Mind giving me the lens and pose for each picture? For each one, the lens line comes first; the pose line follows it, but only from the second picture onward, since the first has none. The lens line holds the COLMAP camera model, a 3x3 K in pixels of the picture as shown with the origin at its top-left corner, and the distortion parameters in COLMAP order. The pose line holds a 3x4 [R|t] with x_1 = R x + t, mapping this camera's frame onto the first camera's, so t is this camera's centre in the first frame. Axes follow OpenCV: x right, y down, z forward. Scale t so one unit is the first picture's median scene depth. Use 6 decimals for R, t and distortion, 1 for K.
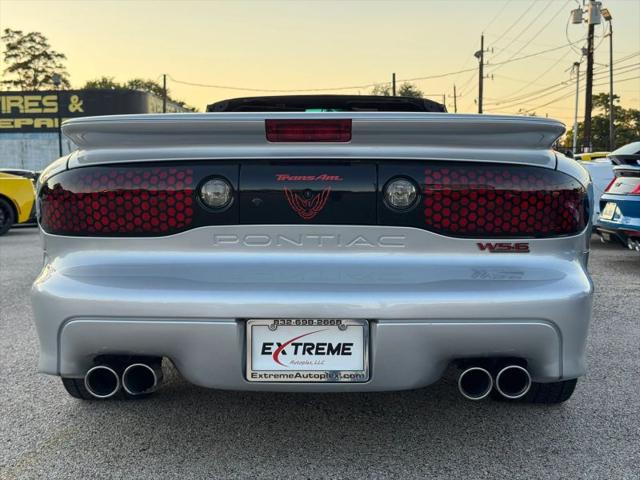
lens RADIAL K [[897.1, 0, 320.0], [0, 897.1, 240.0], [0, 0, 1]] dist [0.156221, -0.198088]
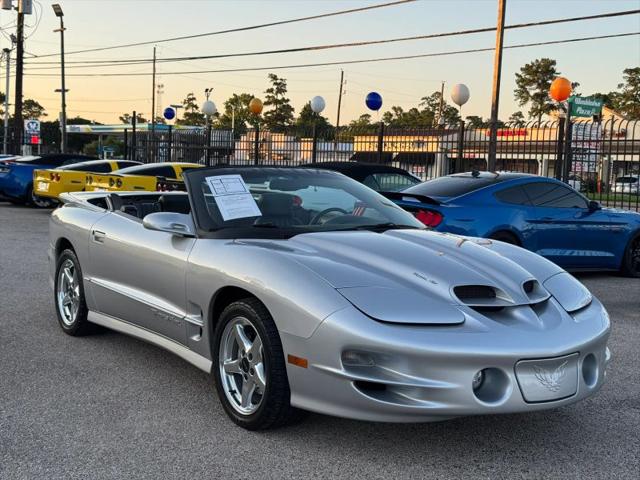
lens RADIAL K [[897.1, 0, 320.0], [0, 897.1, 240.0], [0, 0, 1]] dist [0.156221, -0.198088]
pose [[0.773470, -0.011655, 0.633726, -1.923918], [-0.001070, 0.999806, 0.019693, -0.198816], [-0.633832, -0.015910, 0.773307, 0.448107]]
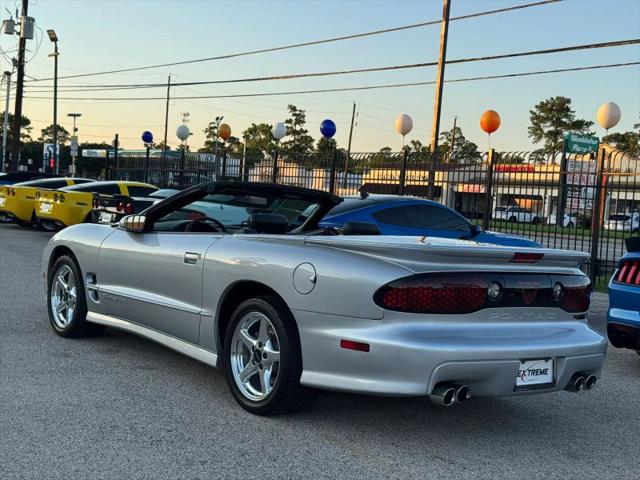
lens RADIAL K [[897.1, 0, 320.0], [0, 897.1, 240.0], [0, 0, 1]] dist [0.156221, -0.198088]
pose [[0.784343, 0.033157, 0.619441, -1.543436], [-0.030935, 0.999419, -0.014326, -0.118533], [-0.619556, -0.007926, 0.784913, -0.240642]]
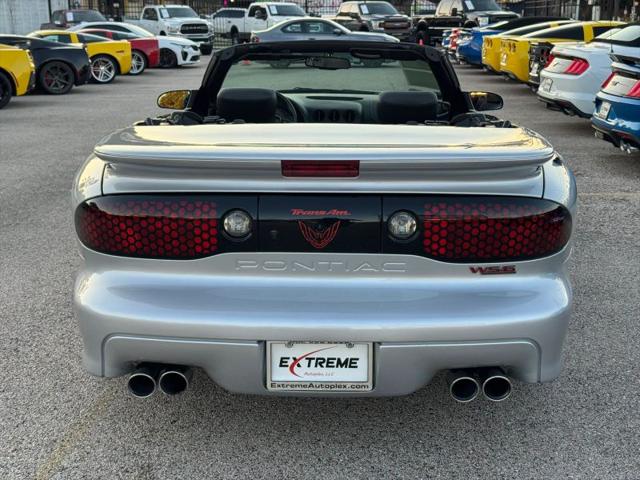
lens RADIAL K [[897.1, 0, 320.0], [0, 897.1, 240.0], [0, 0, 1]] dist [0.156221, -0.198088]
pose [[0.999988, 0.001506, 0.004628, -0.018051], [-0.002272, 0.985396, 0.170261, -0.221760], [-0.004304, -0.170270, 0.985388, -0.104045]]
